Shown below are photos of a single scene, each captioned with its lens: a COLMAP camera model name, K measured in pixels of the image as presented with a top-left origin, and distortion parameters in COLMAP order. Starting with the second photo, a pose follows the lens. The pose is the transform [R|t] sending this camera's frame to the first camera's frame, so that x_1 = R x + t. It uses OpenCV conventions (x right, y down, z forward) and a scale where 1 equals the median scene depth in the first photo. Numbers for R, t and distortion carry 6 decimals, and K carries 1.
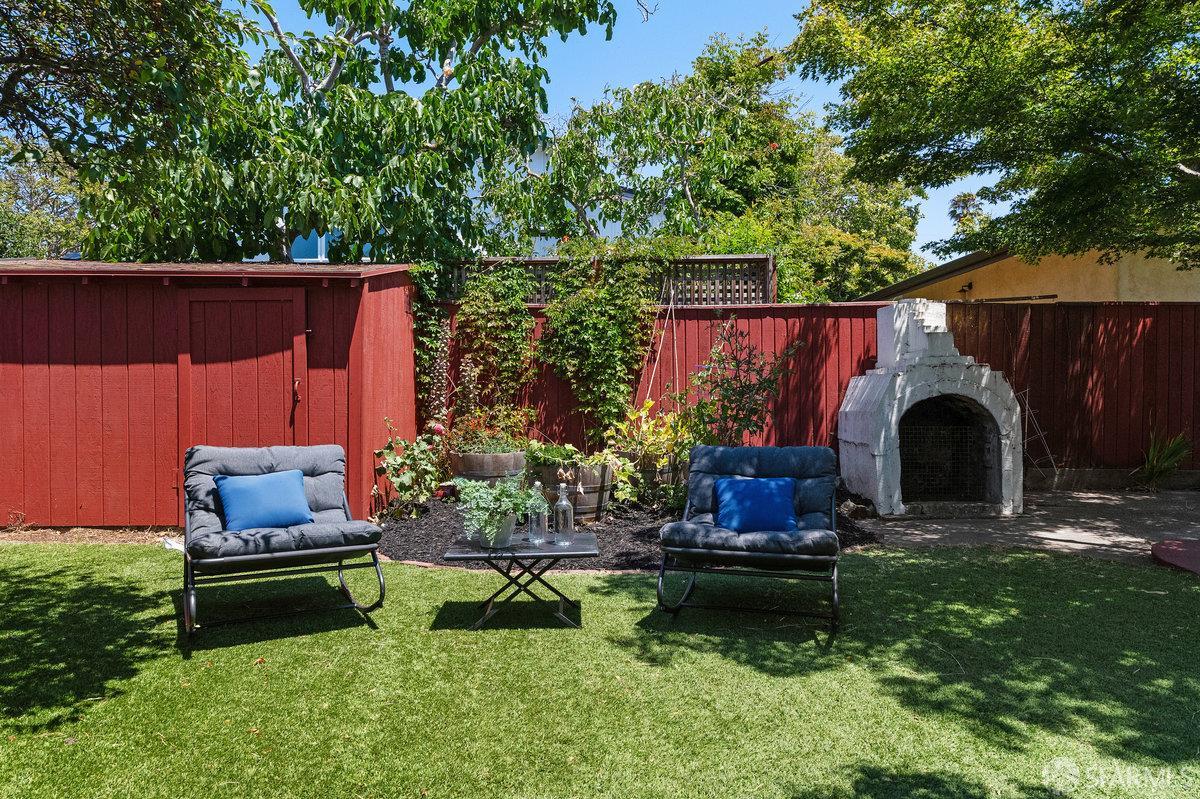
lens RADIAL K [[766.5, 0, 610.3], [0, 766.5, 393.7], [0, 0, 1]] dist [0.004614, 0.001396]
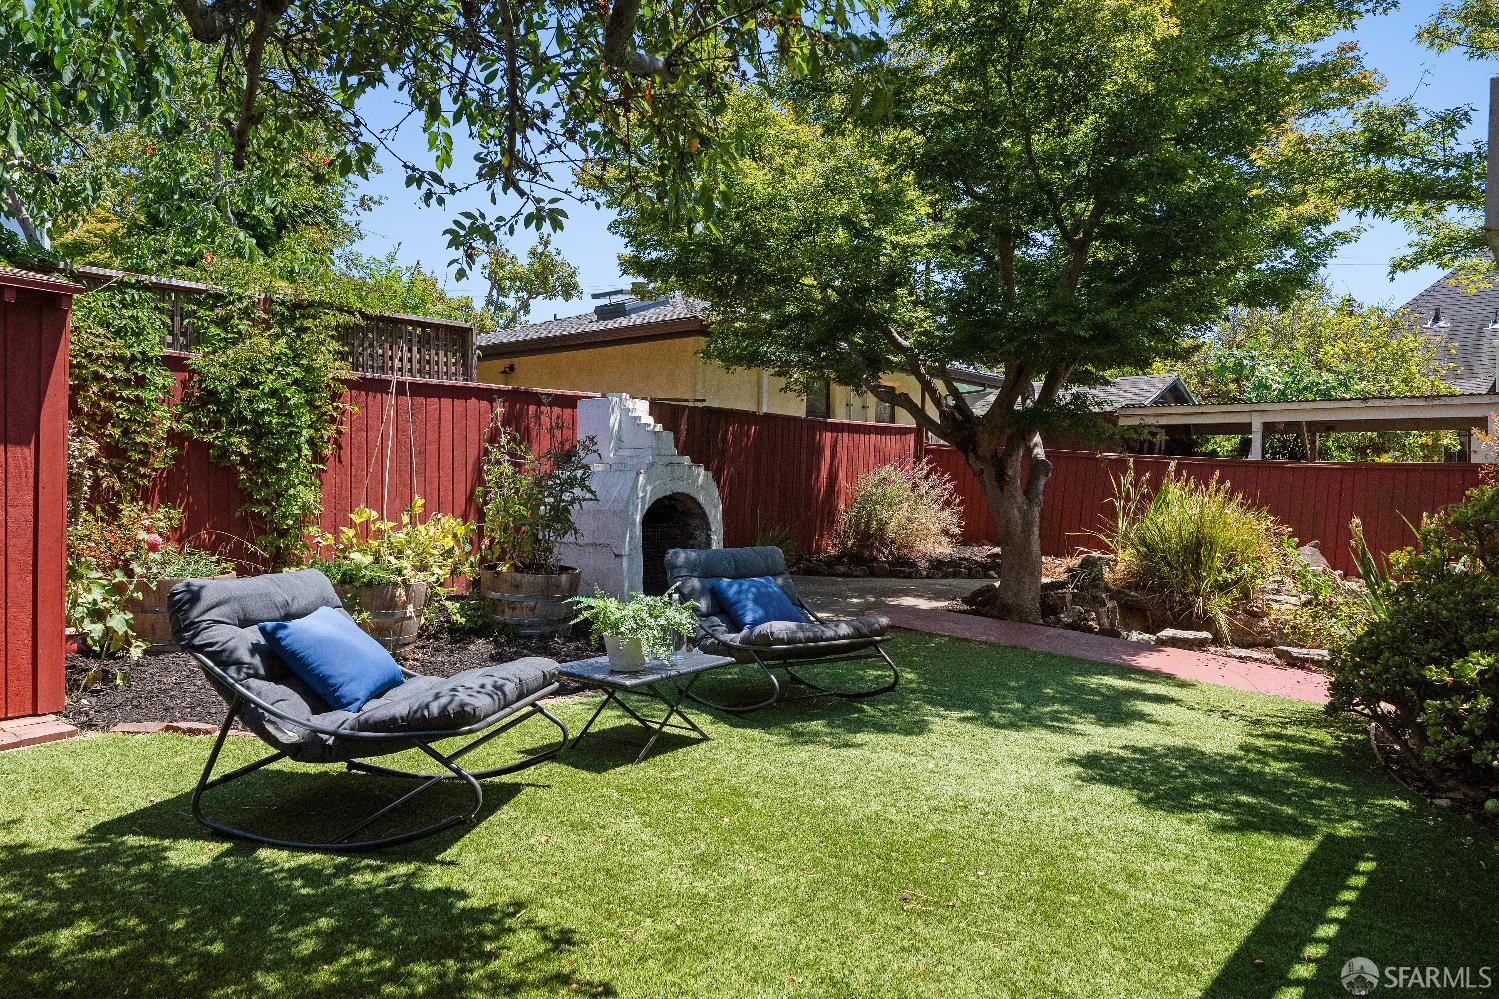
lens RADIAL K [[957.5, 0, 753.2], [0, 957.5, 496.6], [0, 0, 1]] dist [0.004614, 0.001396]
pose [[0.654870, 0.004811, 0.755726, -0.409043], [-0.018644, 0.999778, 0.009791, -0.007977], [-0.755511, -0.020501, 0.654815, 0.074607]]
